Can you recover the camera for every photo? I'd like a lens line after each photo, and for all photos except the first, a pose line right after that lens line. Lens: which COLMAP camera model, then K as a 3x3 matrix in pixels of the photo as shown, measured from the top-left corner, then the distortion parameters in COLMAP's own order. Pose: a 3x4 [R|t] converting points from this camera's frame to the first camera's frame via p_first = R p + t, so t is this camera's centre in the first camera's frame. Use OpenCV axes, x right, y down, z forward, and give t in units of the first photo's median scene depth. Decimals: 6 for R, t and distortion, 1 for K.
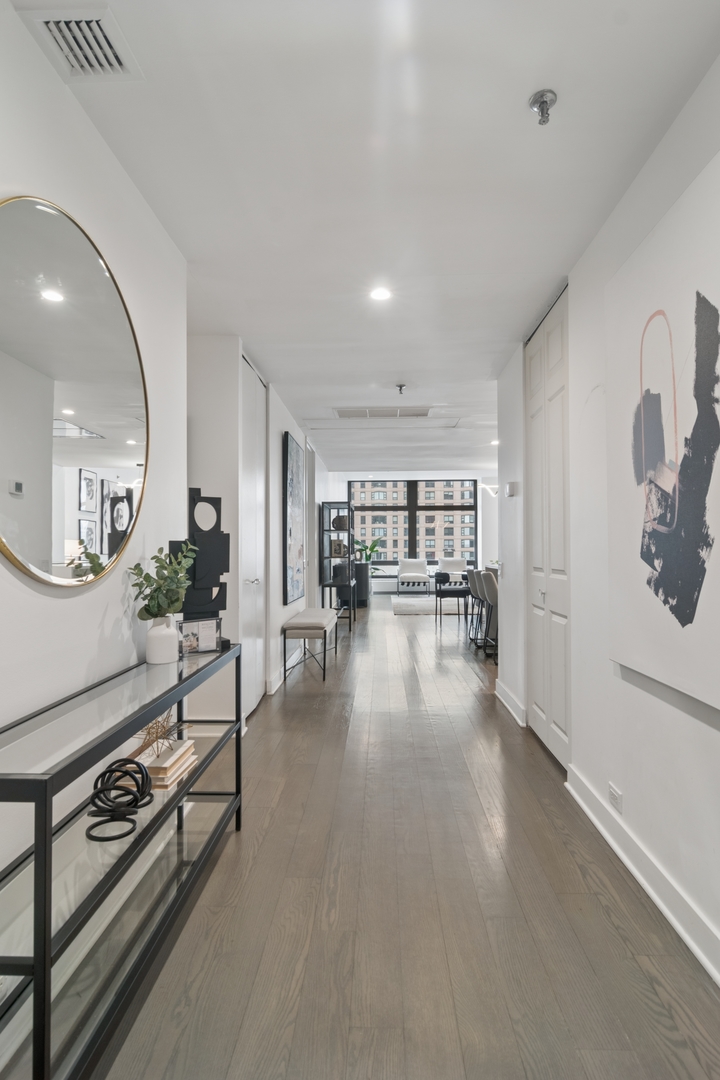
lens RADIAL K [[583.6, 0, 357.3], [0, 583.6, 542.7], [0, 0, 1]] dist [0.000187, 0.000934]
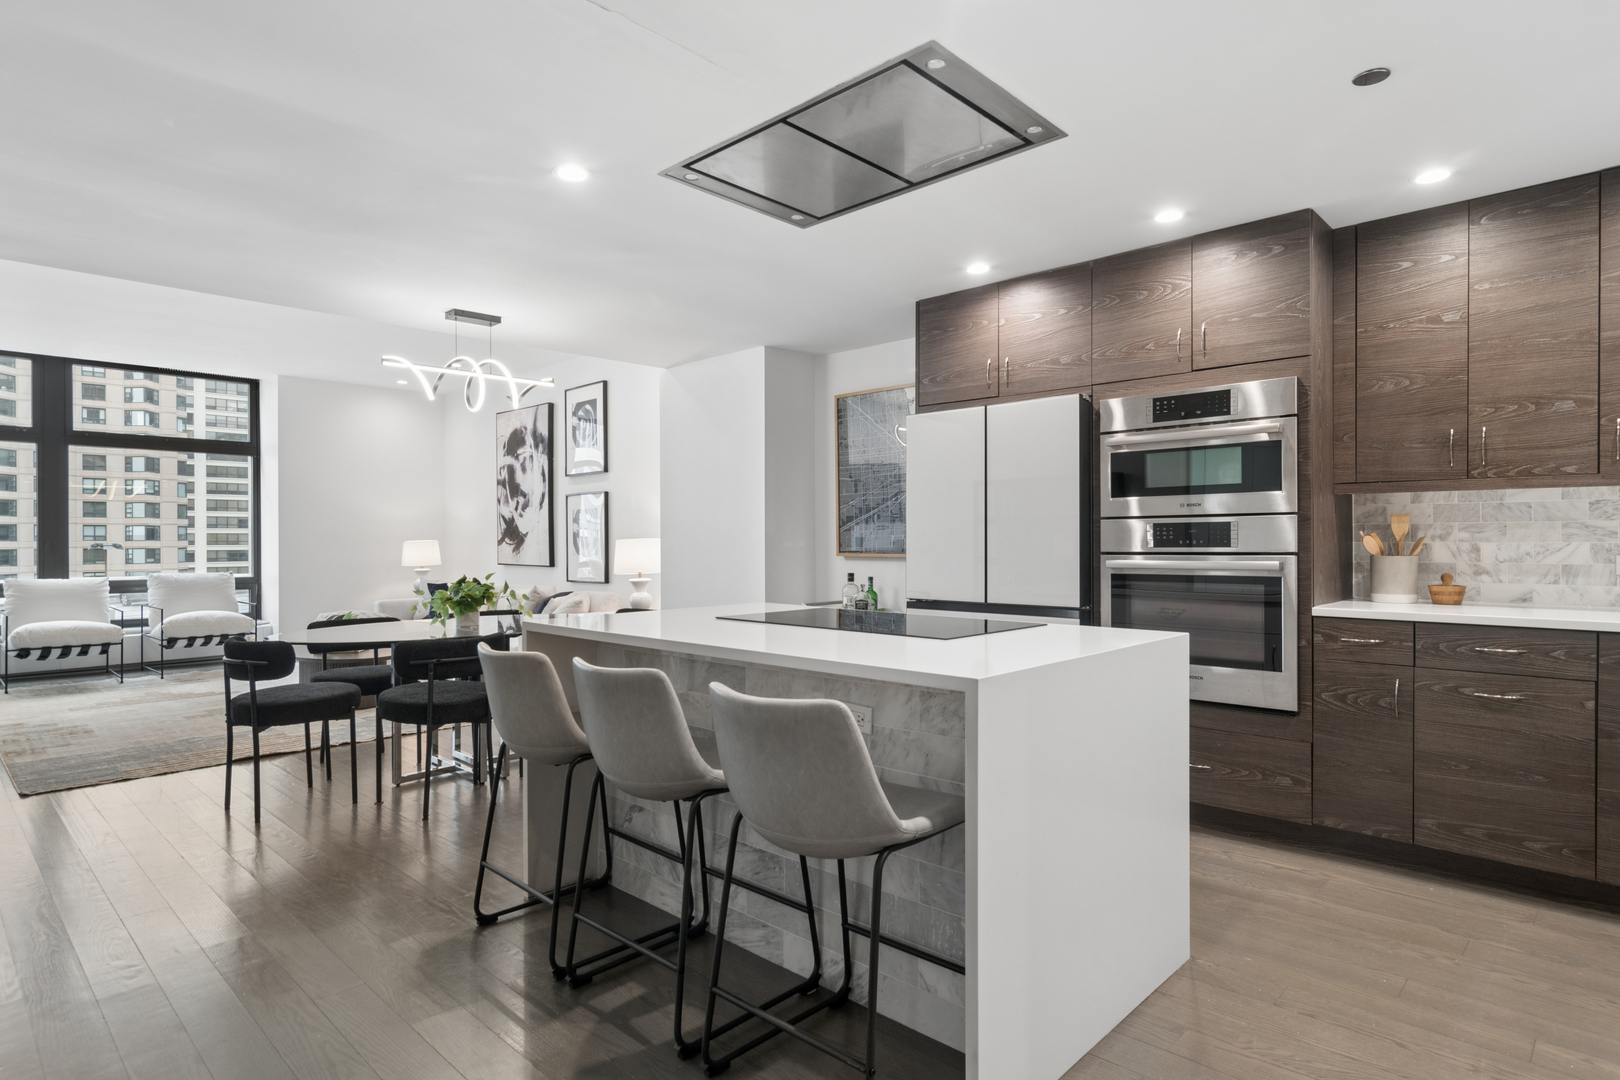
lens RADIAL K [[875.3, 0, 805.3], [0, 875.3, 542.7], [0, 0, 1]] dist [0.000187, 0.000934]
pose [[0.666220, 0.002655, 0.745750, 0.000956], [-0.009839, 0.999938, 0.005230, -0.000984], [-0.745690, -0.010822, 0.666205, 0.253489]]
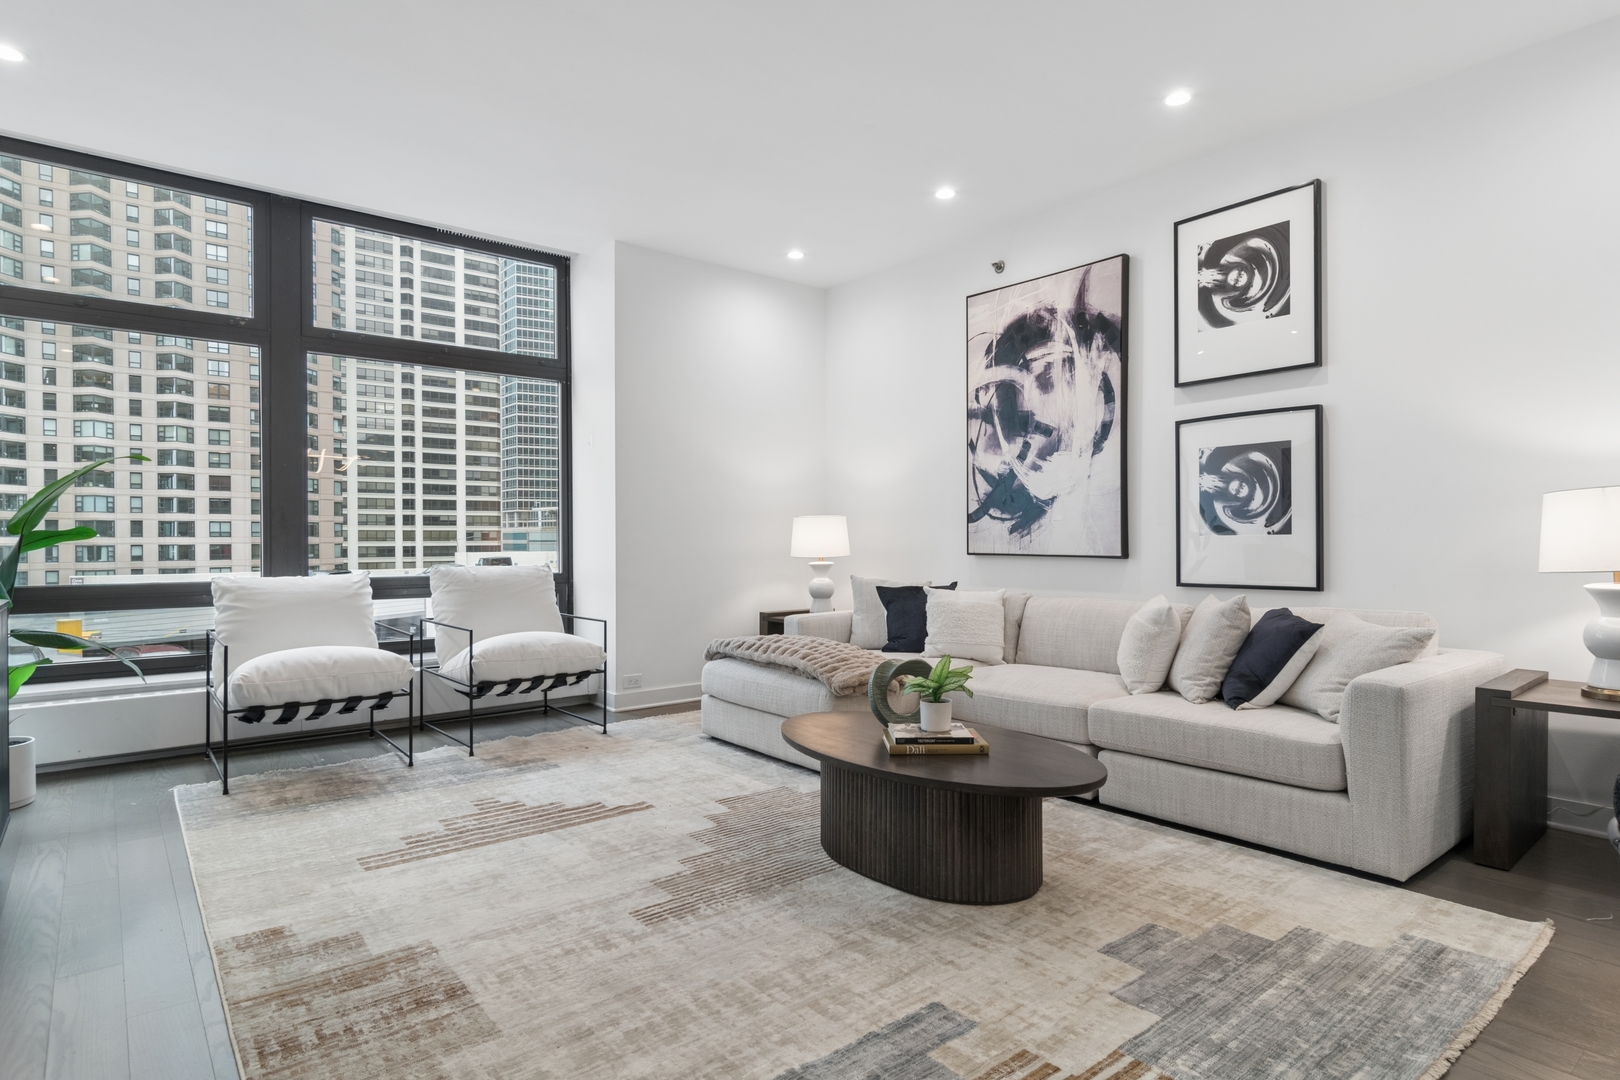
lens RADIAL K [[875.3, 0, 805.7], [0, 875.3, 550.9], [0, 0, 1]] dist [0.000187, 0.000934]
pose [[0.752481, -0.004714, 0.658597, 0.022274], [-0.010062, 0.999775, 0.018653, 0.009816], [-0.658537, -0.020663, 0.752265, 0.535483]]
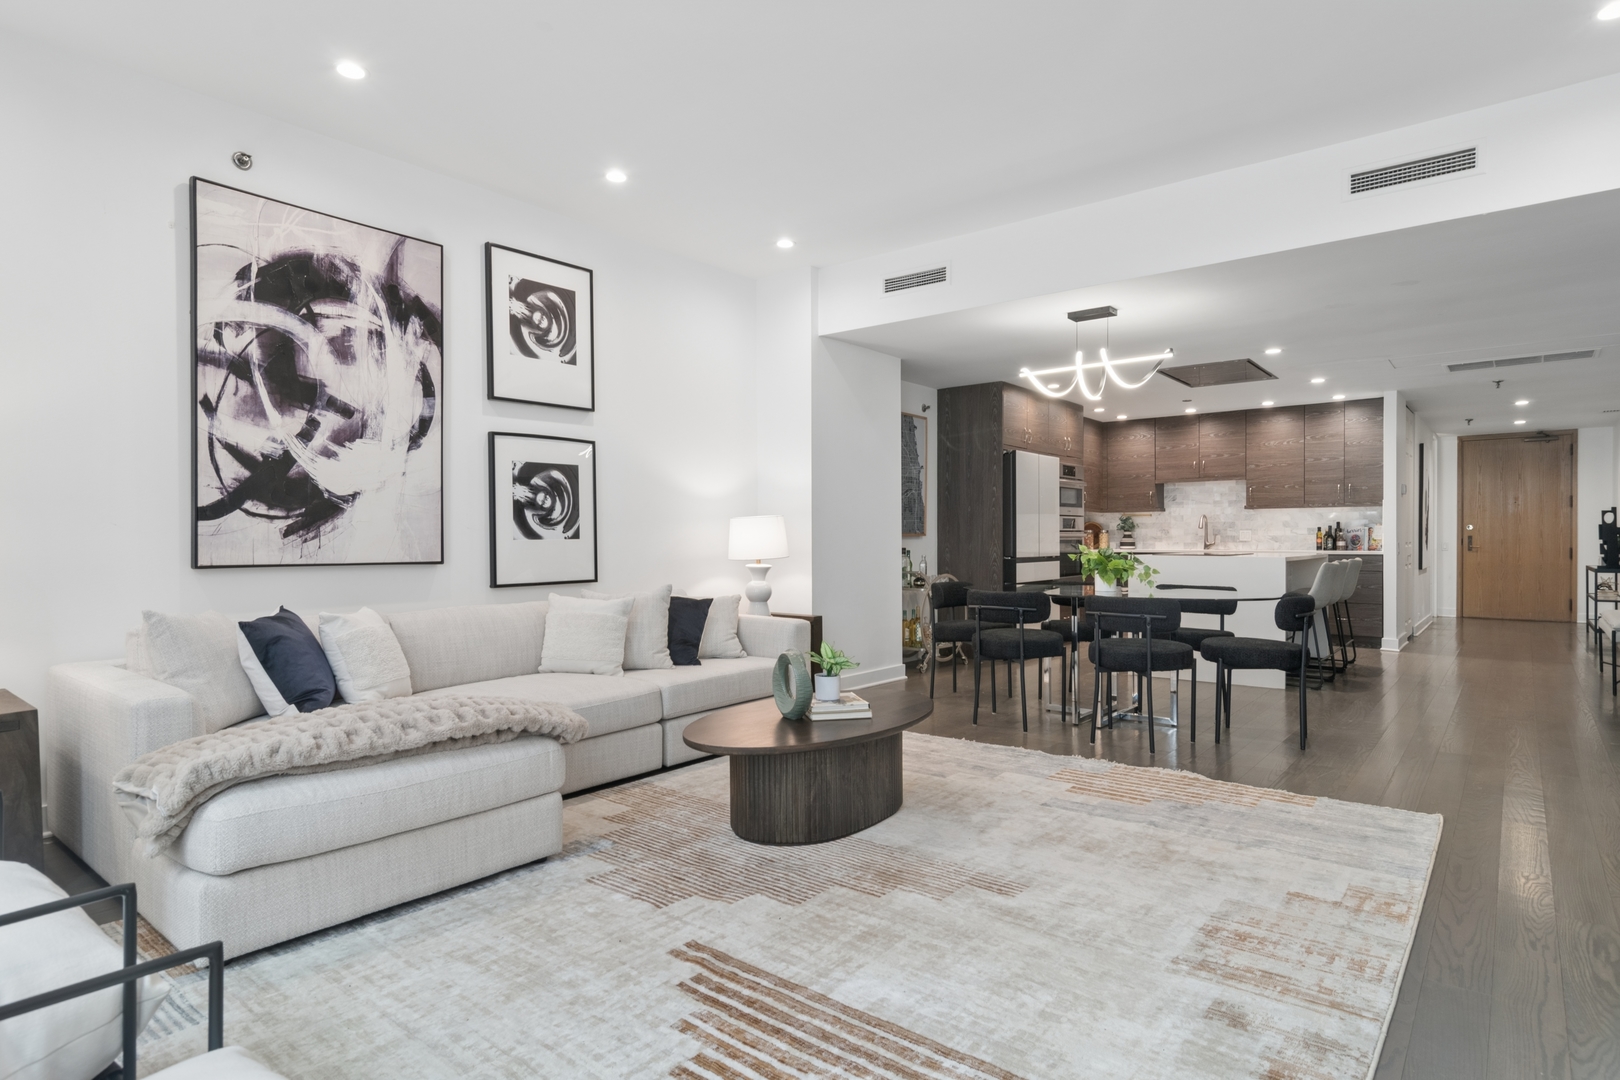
lens RADIAL K [[875.3, 0, 812.1], [0, 875.3, 545.5], [0, 0, 1]] dist [0.000187, 0.000934]
pose [[-0.801469, 0.005111, 0.598015, 0.031904], [0.001716, 0.999979, -0.006246, 0.012448], [-0.598034, -0.003980, -0.801461, 0.798059]]
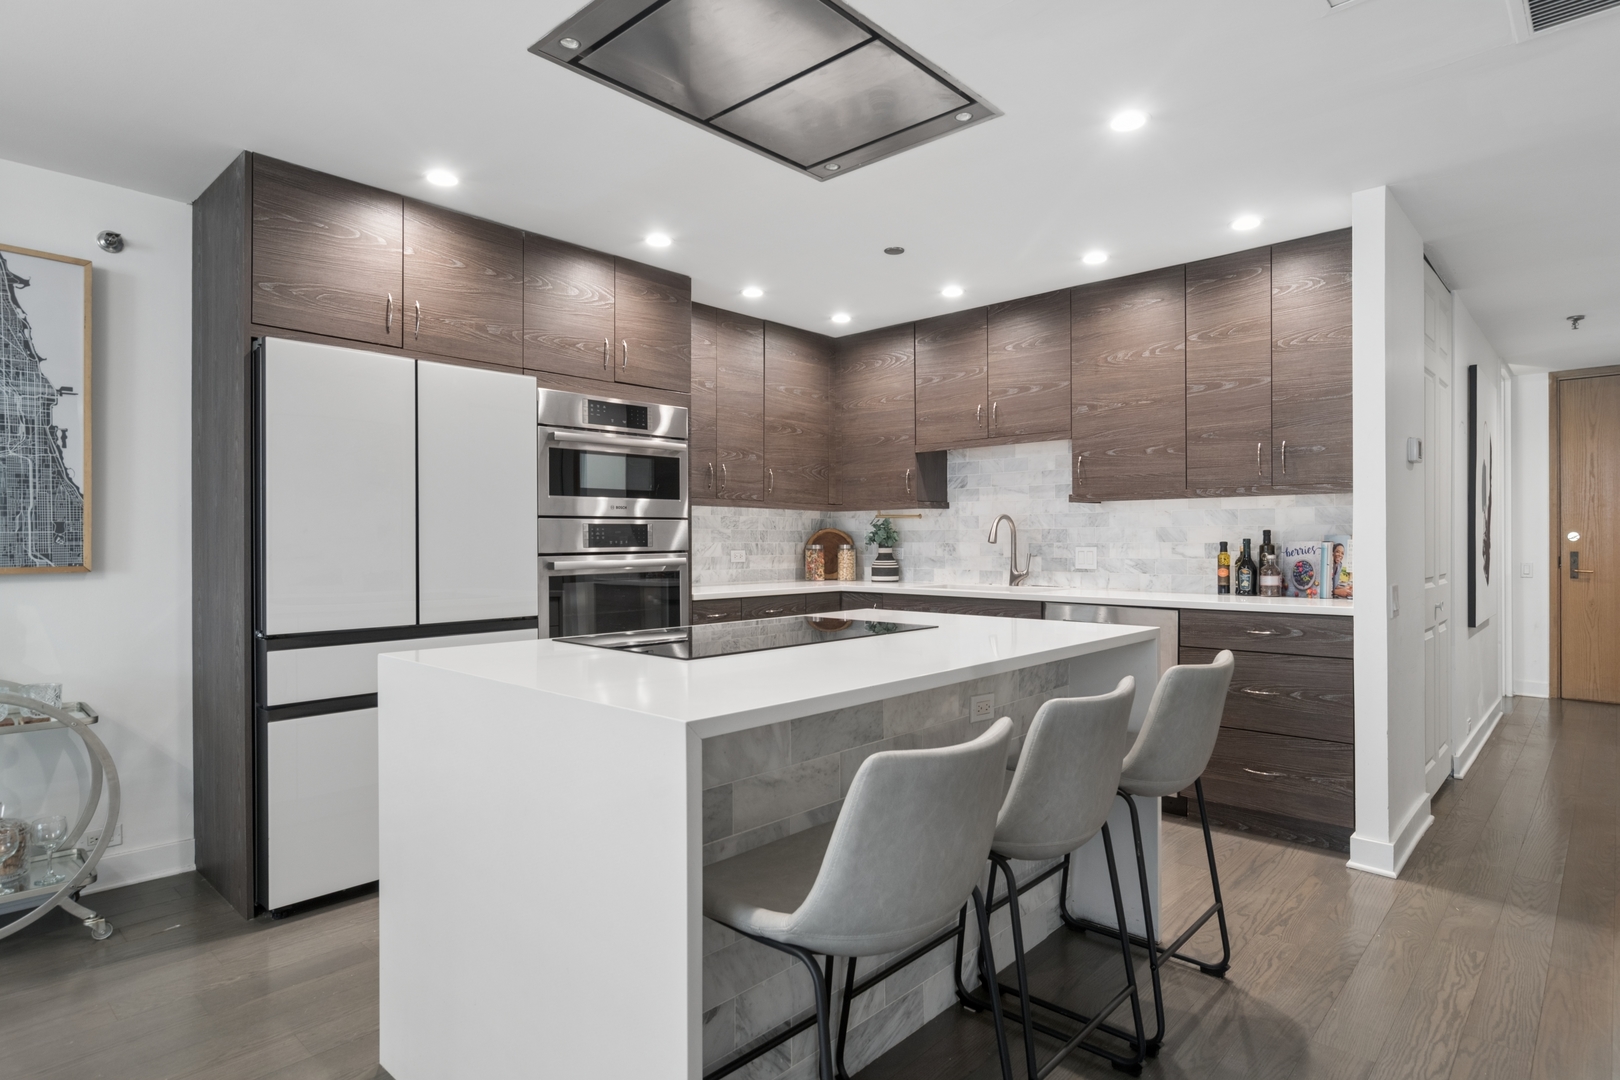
lens RADIAL K [[875.3, 0, 809.3], [0, 875.3, 539.7], [0, 0, 1]] dist [0.000187, 0.000934]
pose [[-0.762178, 0.010630, 0.647280, 0.035690], [0.001658, 0.999894, -0.014469, 0.001560], [-0.647366, -0.009955, -0.762115, 0.453383]]
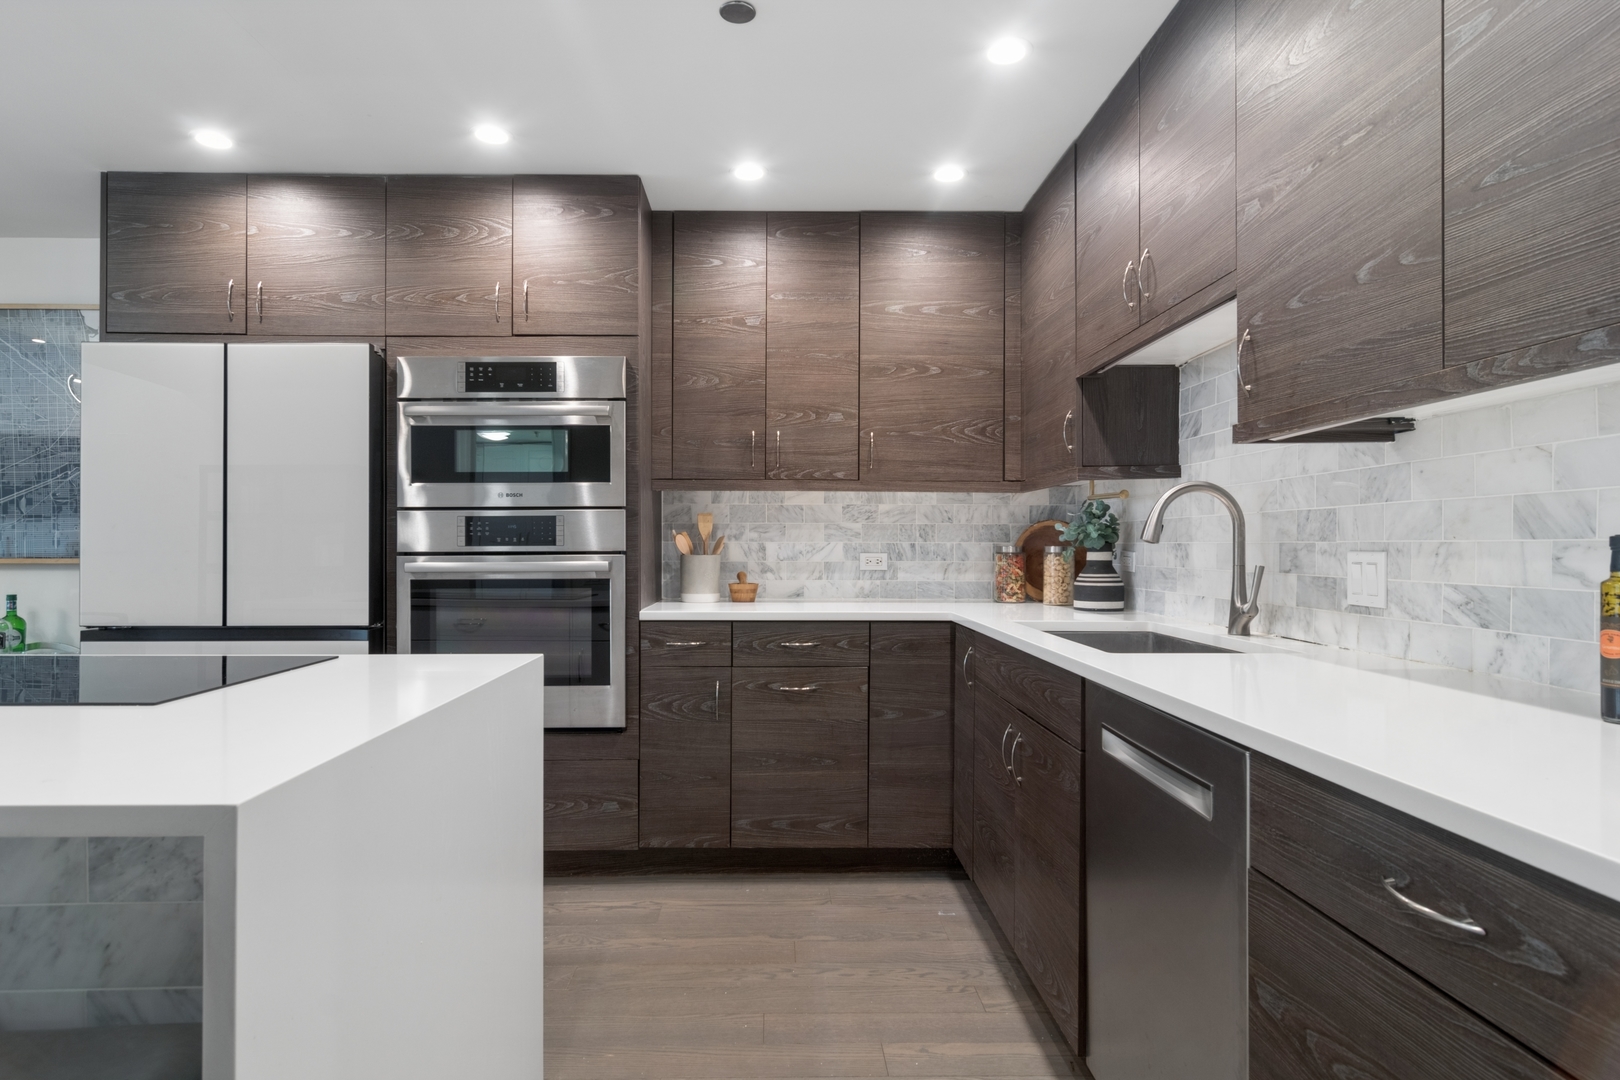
lens RADIAL K [[875.3, 0, 778.6], [0, 875.3, 543.5], [0, 0, 1]] dist [0.000187, 0.000934]
pose [[-0.049208, 0.009572, 0.998743, 0.039629], [-0.011225, 0.999886, -0.010136, 0.000937], [-0.998725, -0.011710, -0.049095, 0.278243]]
